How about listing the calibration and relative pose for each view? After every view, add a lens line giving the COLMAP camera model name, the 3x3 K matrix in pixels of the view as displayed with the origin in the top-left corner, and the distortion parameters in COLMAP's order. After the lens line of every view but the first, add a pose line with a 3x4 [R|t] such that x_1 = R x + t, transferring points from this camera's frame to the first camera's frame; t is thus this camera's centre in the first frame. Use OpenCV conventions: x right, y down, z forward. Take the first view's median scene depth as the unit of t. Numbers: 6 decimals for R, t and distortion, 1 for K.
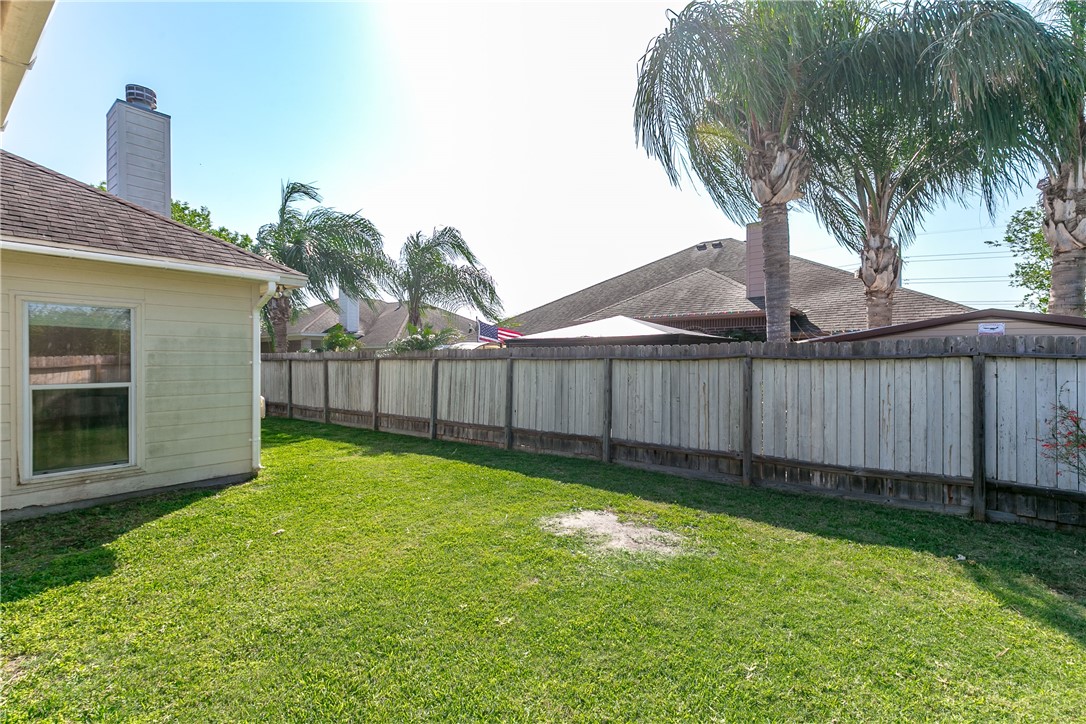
lens RADIAL K [[488.1, 0, 539.0], [0, 488.1, 362.7], [0, 0, 1]] dist [0.002983, 0.000191]
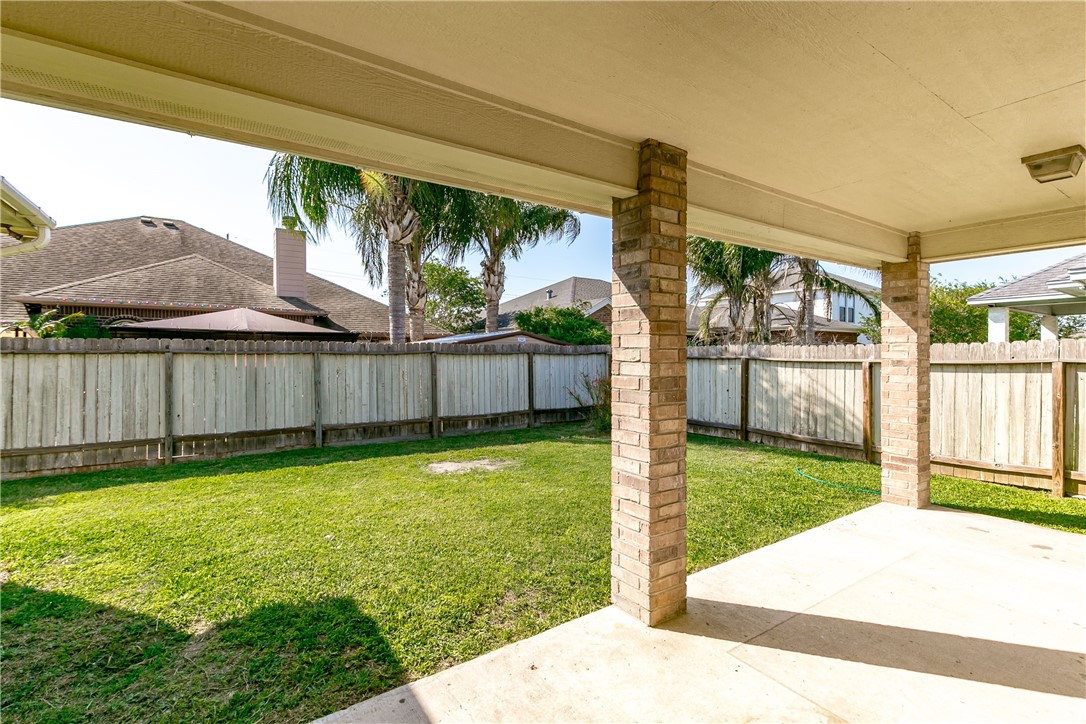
lens RADIAL K [[488.1, 0, 539.0], [0, 488.1, 362.7], [0, 0, 1]] dist [0.002983, 0.000191]
pose [[0.313873, -0.016928, 0.949314, -0.775878], [0.001455, 0.999848, 0.017348, -0.005887], [-0.949464, -0.004064, 0.313850, 0.190690]]
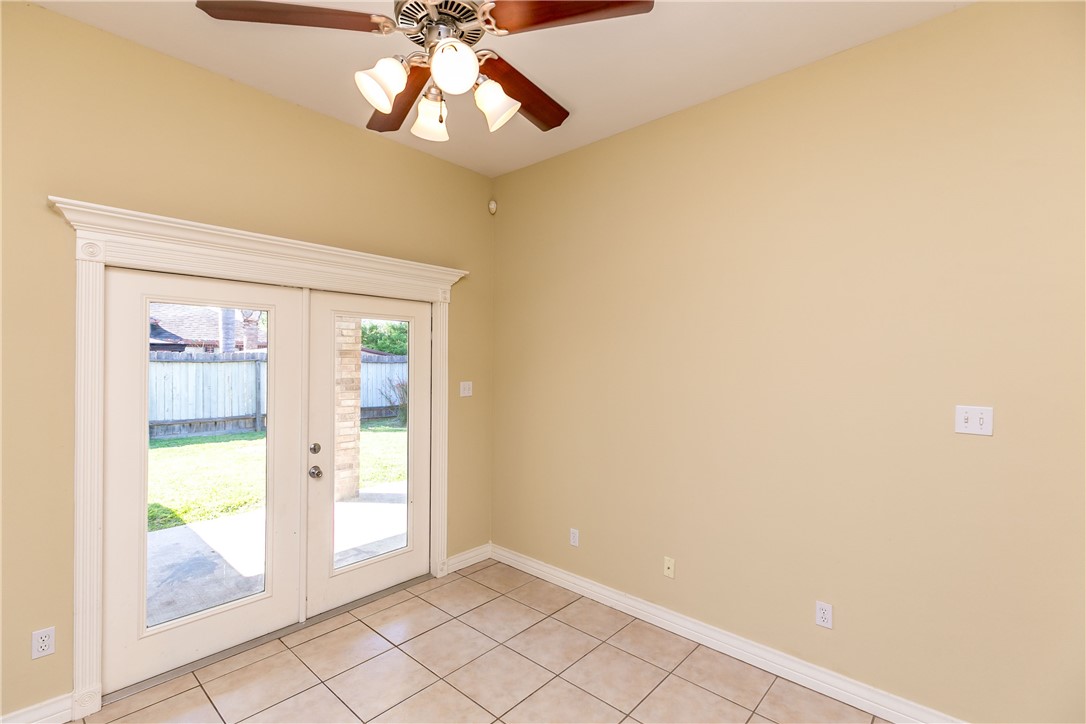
lens RADIAL K [[488.1, 0, 539.0], [0, 488.1, 362.7], [0, 0, 1]] dist [0.002983, 0.000191]
pose [[0.071383, -0.004372, 0.997439, -1.133991], [-0.007530, 0.999960, 0.004922, -0.018665], [-0.997421, -0.007862, 0.071347, -0.149714]]
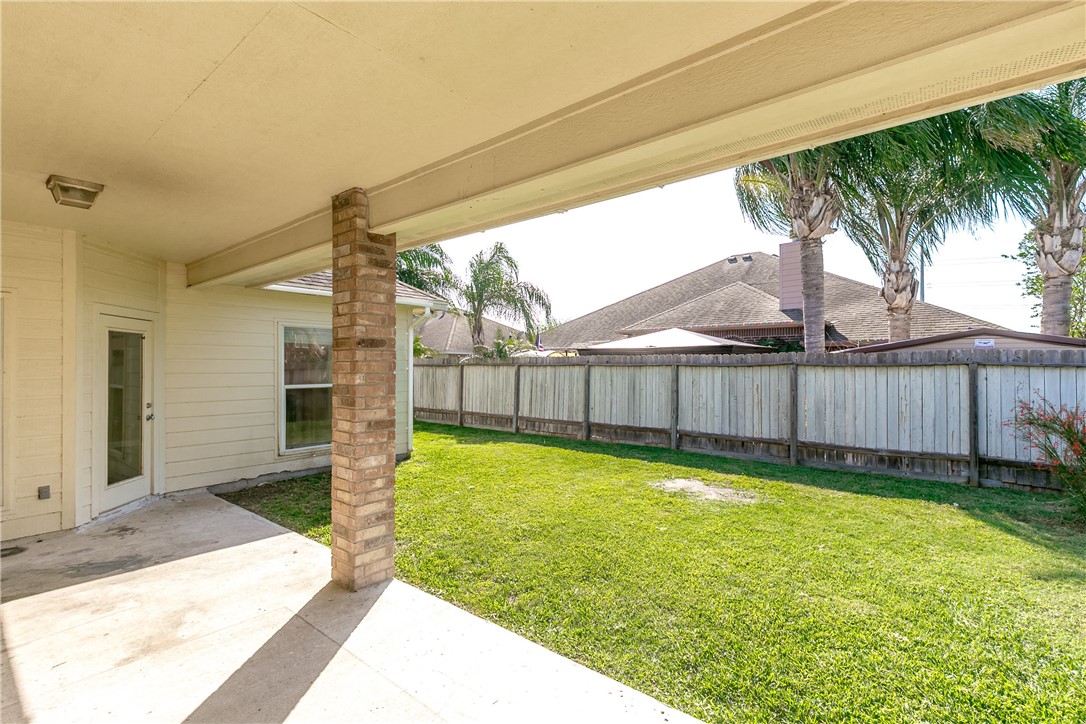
lens RADIAL K [[491.0, 0, 543.3], [0, 491.0, 364.1], [0, 0, 1]] dist [0.004333, -0.000012]
pose [[0.999761, -0.000408, -0.021854, -0.171262], [0.000281, 0.999983, -0.005805, -0.004082], [0.021856, 0.005797, 0.999744, -0.256983]]
